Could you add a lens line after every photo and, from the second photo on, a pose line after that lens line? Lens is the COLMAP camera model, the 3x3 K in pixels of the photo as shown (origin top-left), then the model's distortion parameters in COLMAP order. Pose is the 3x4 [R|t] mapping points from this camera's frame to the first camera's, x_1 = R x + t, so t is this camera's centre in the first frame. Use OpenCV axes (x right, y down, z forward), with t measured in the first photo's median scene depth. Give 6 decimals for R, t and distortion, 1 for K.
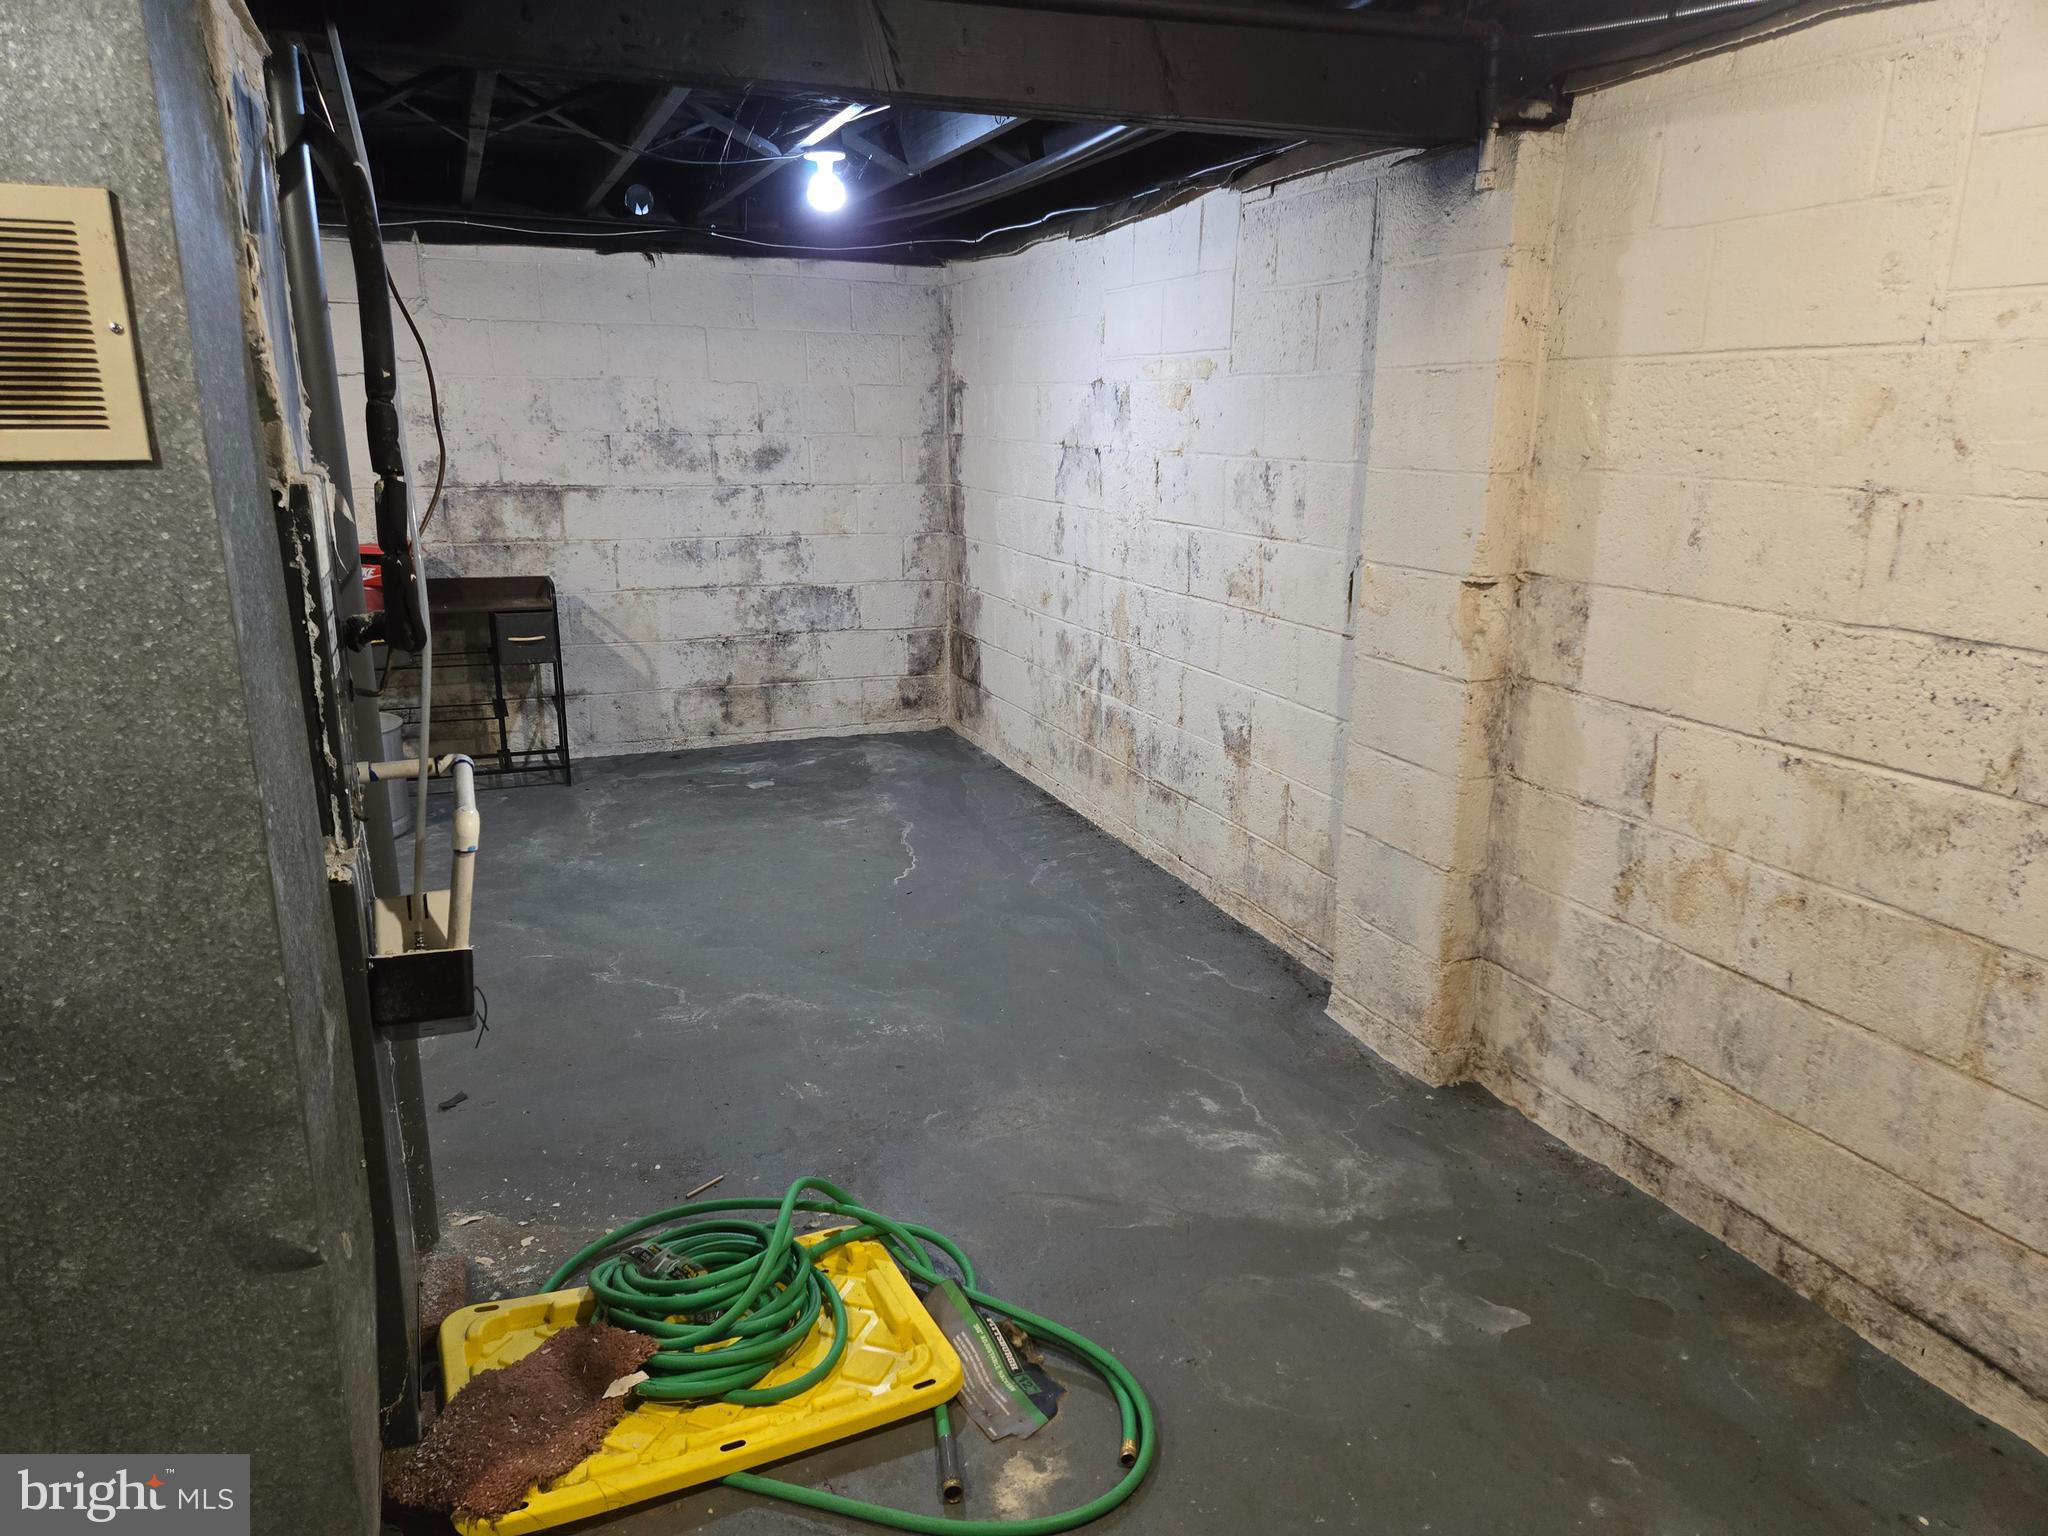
lens RADIAL K [[1376.0, 0, 1022.1], [0, 1376.0, 783.8], [0, 0, 1]] dist [0.070294, -0.056875]
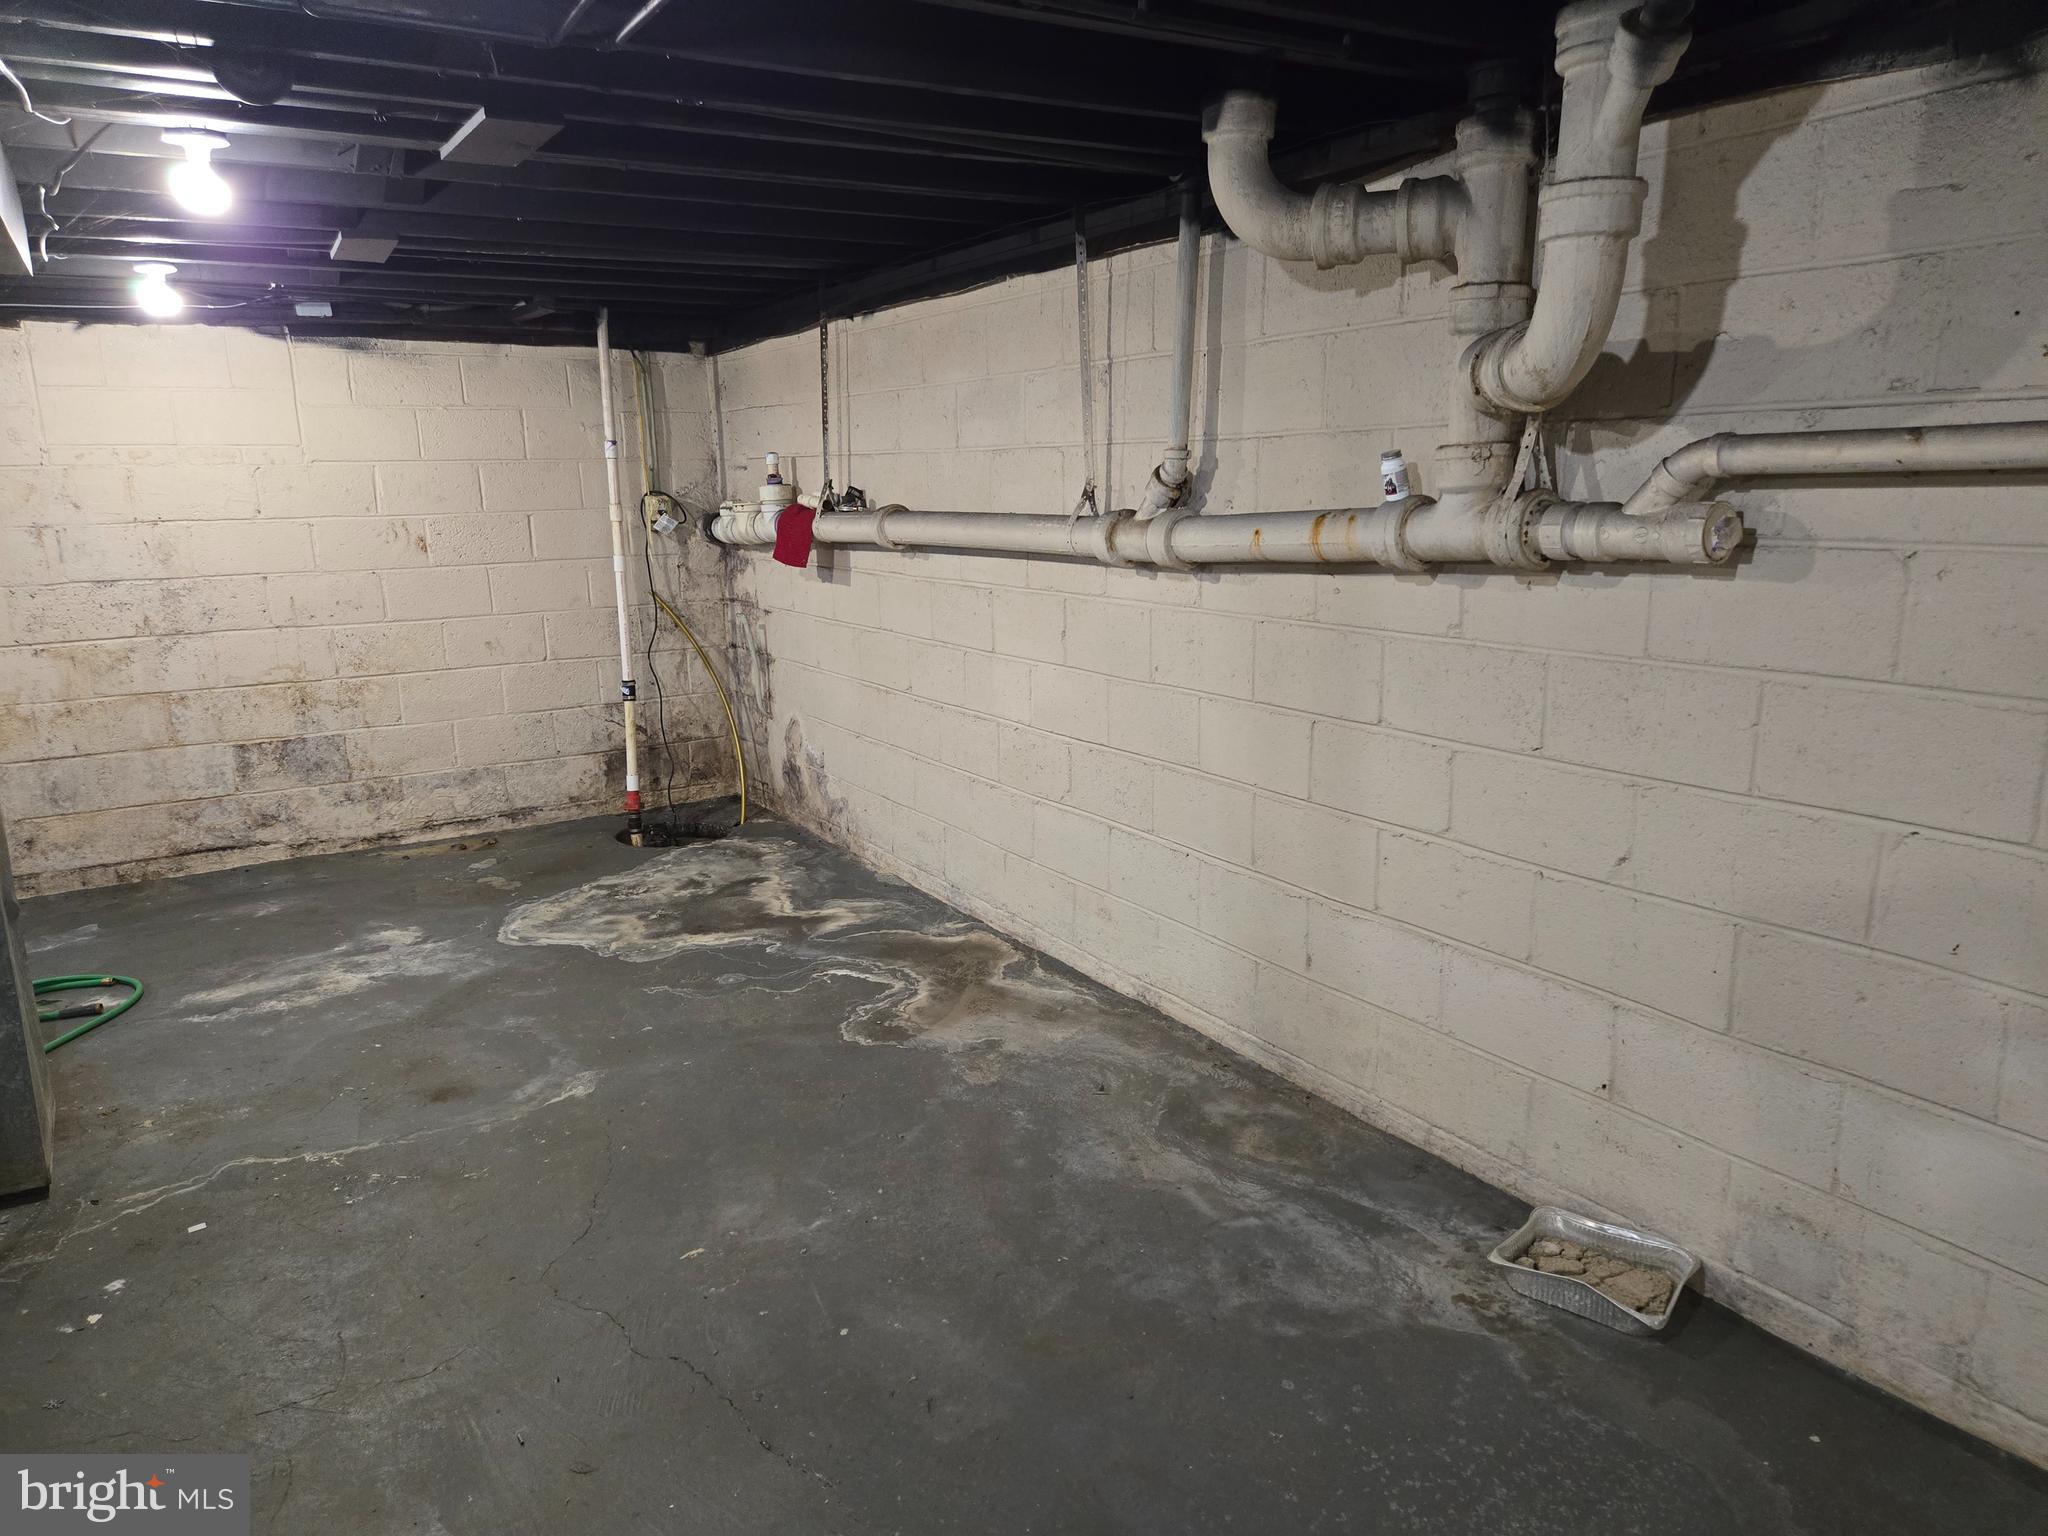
lens RADIAL K [[1376.0, 0, 1026.9], [0, 1376.0, 772.7], [0, 0, 1]] dist [0.070294, -0.056875]
pose [[-0.175498, -0.218176, 0.960000, -1.974747], [0.281734, 0.923221, 0.261321, 0.021243], [-0.943306, 0.316325, -0.100556, -0.185153]]
